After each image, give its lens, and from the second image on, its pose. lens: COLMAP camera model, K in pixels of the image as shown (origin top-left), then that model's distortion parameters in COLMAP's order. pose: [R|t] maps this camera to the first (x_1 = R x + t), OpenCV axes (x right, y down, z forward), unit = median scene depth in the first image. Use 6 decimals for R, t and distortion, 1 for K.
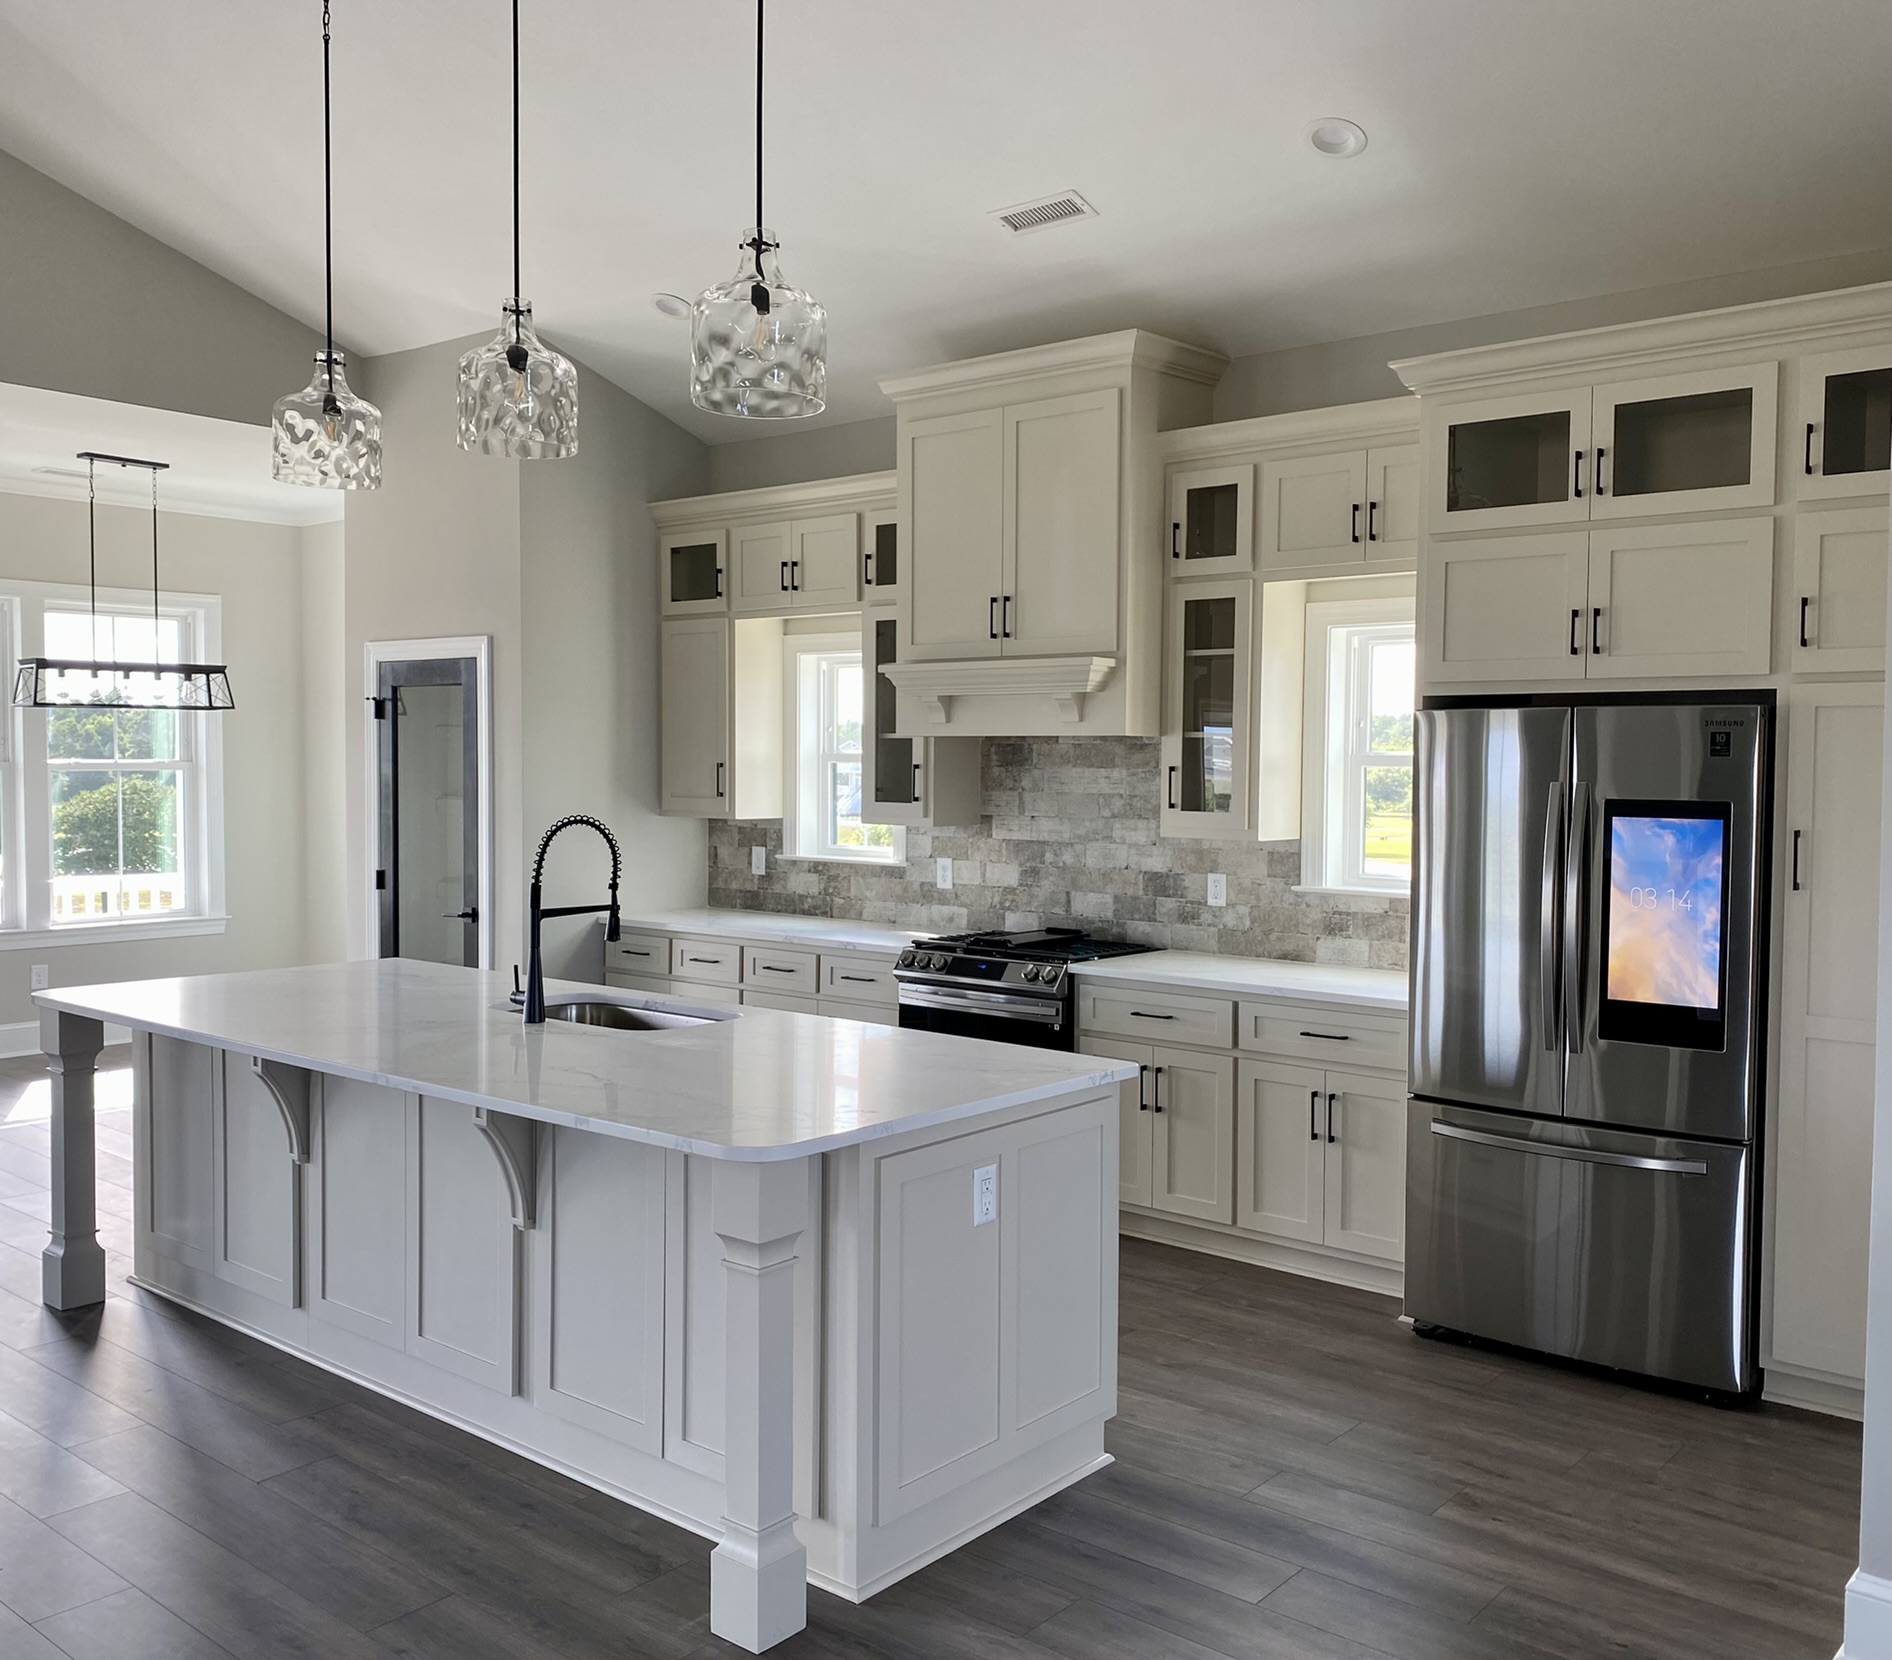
lens RADIAL K [[1667.2, 0, 980.3], [0, 1667.2, 826.8], [0, 0, 1]] dist [0.064695, -0.008302]
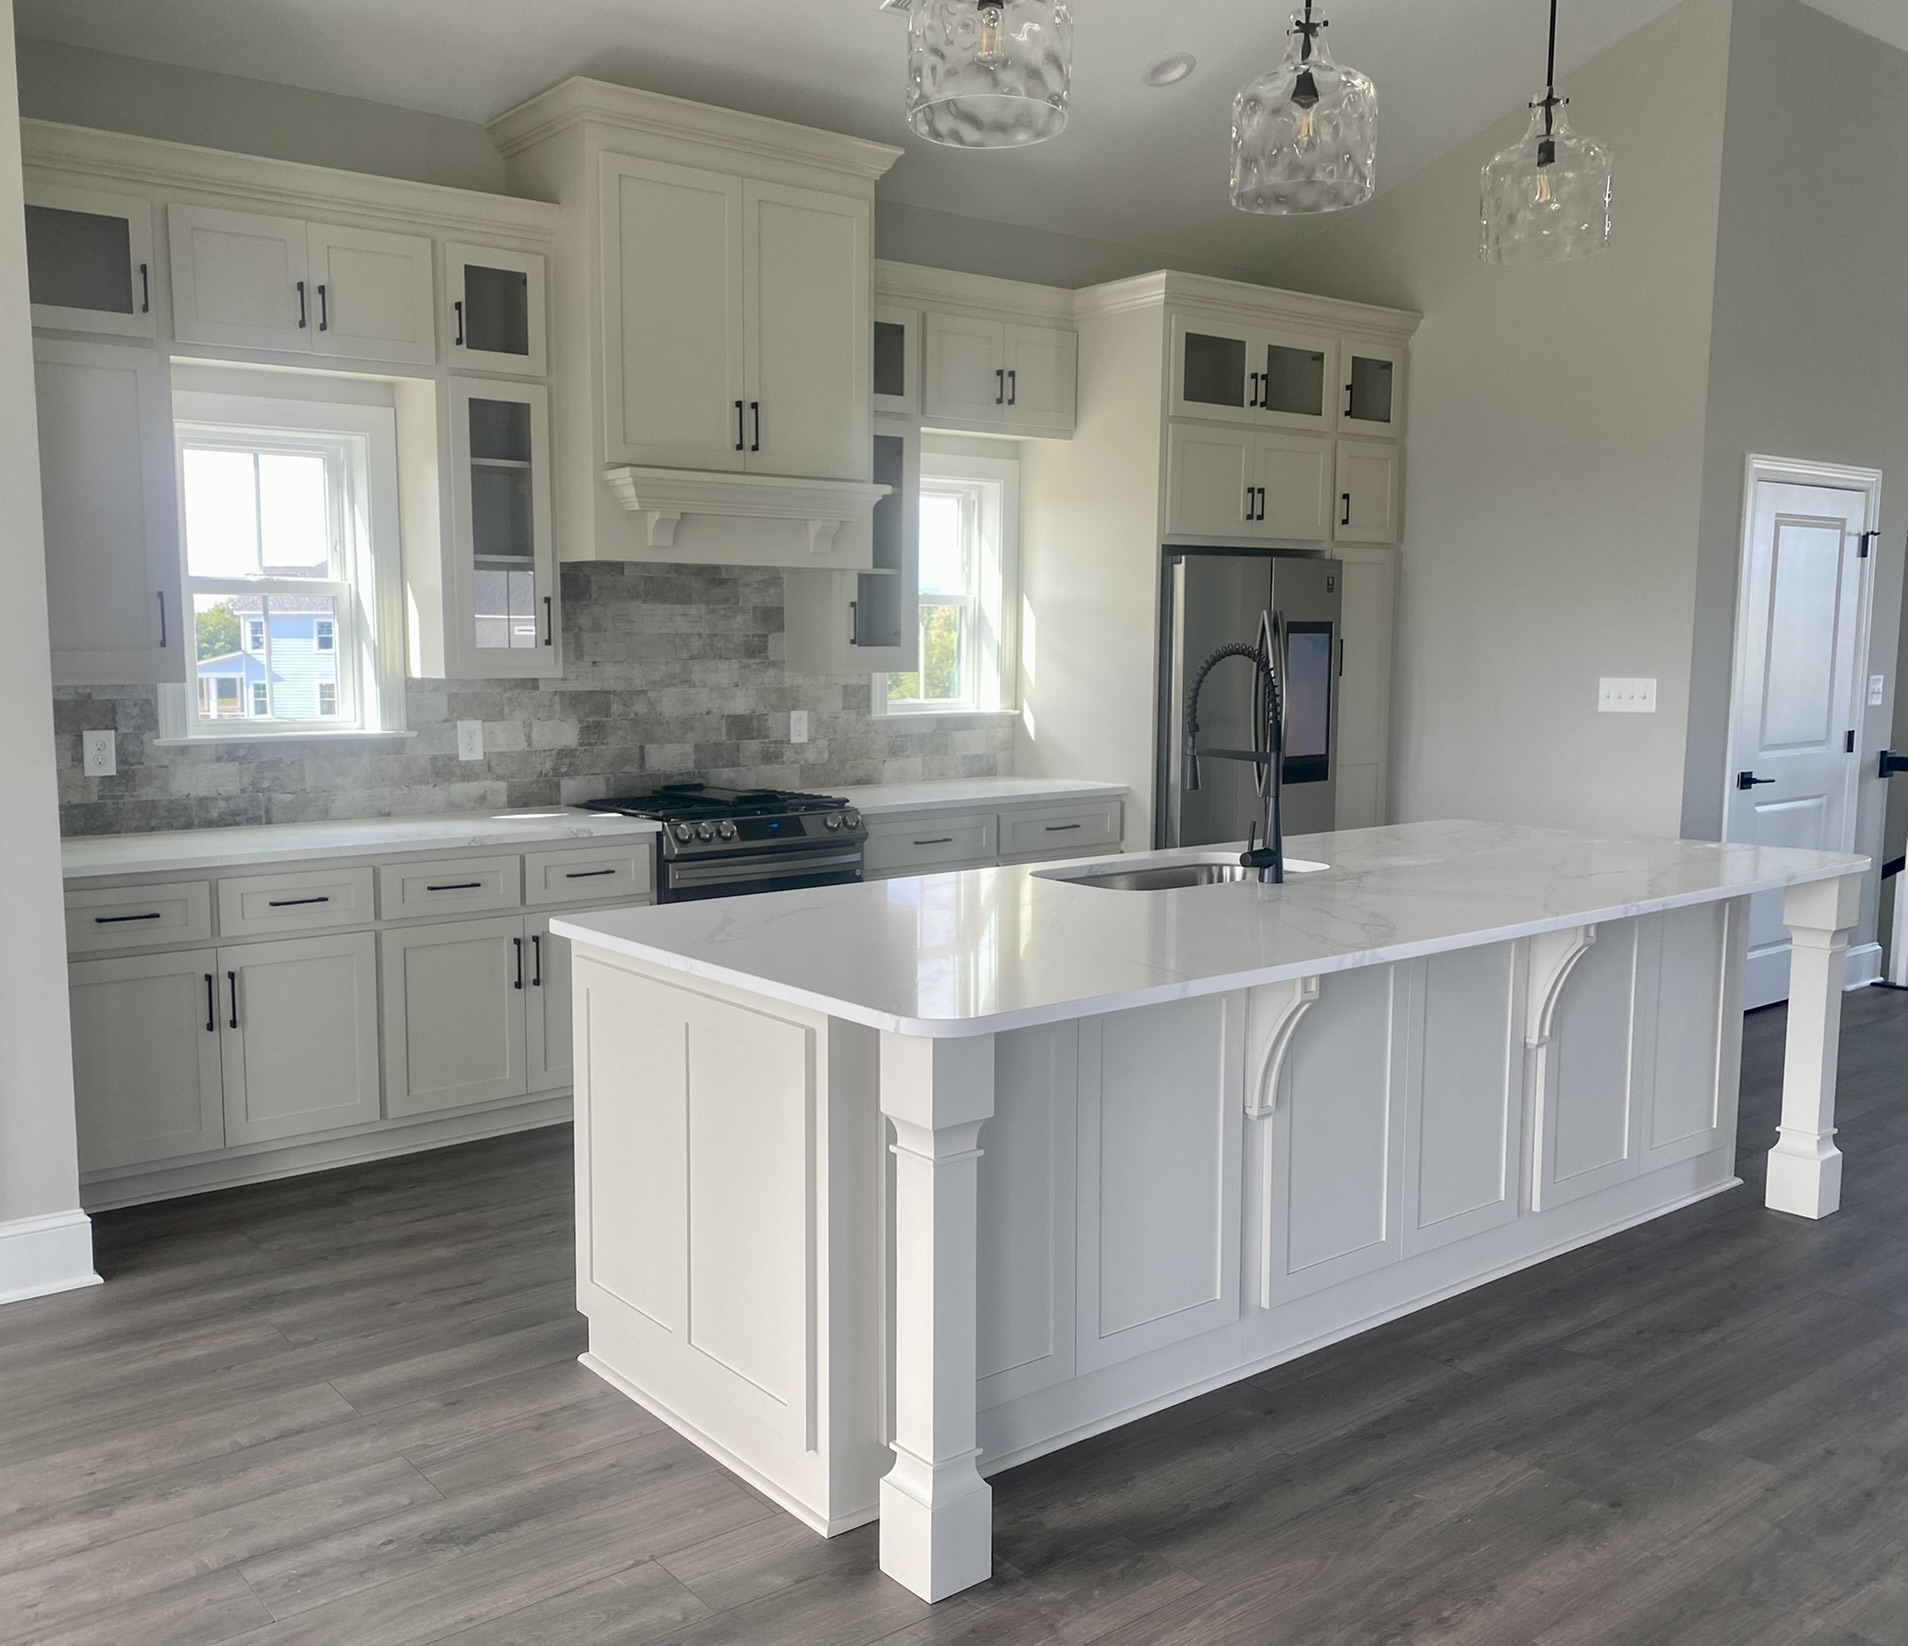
lens RADIAL K [[1647.1, 0, 848.6], [0, 1647.1, 851.9], [0, 0, 1]] dist [0.136090, -0.327783]
pose [[0.251502, -0.134109, 0.958520, -0.786915], [0.042257, 0.990931, 0.127556, -0.012832], [-0.966934, 0.008423, 0.254888, 0.686815]]
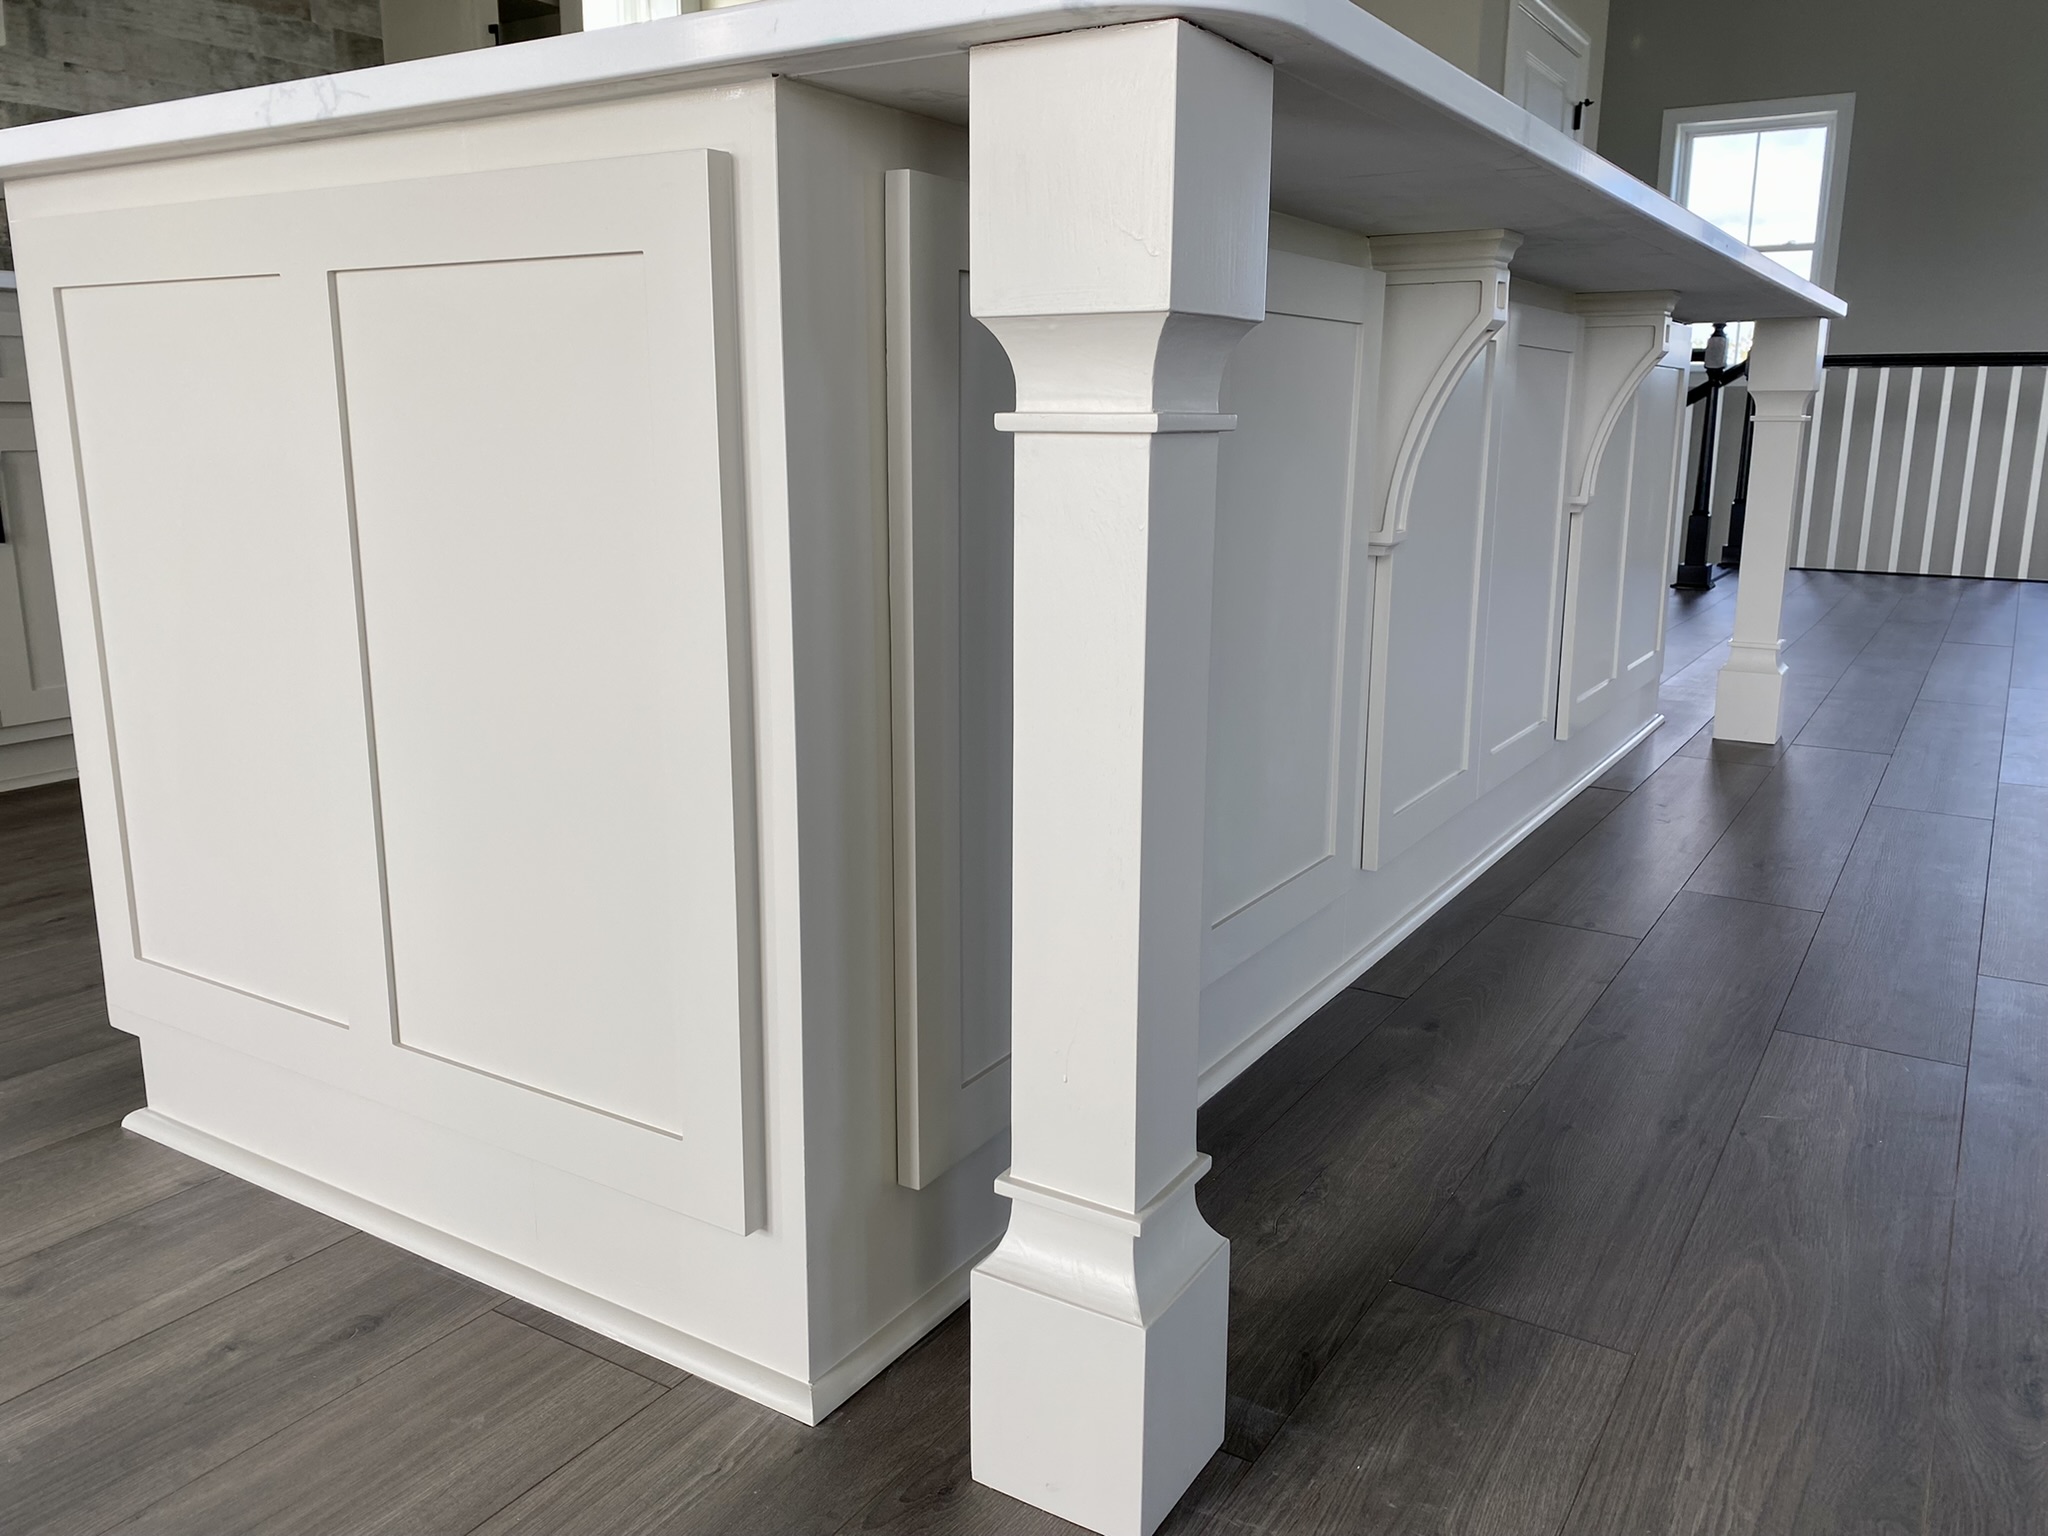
lens RADIAL K [[1525.3, 0, 1027.8], [0, 1525.3, 769.5], [0, 0, 1]] dist [0.044731, -0.050380]
pose [[-0.119120, -0.235596, 0.964523, -0.551076], [0.026500, 0.970340, 0.240289, 0.106170], [-0.992526, 0.054184, -0.109344, 0.792848]]
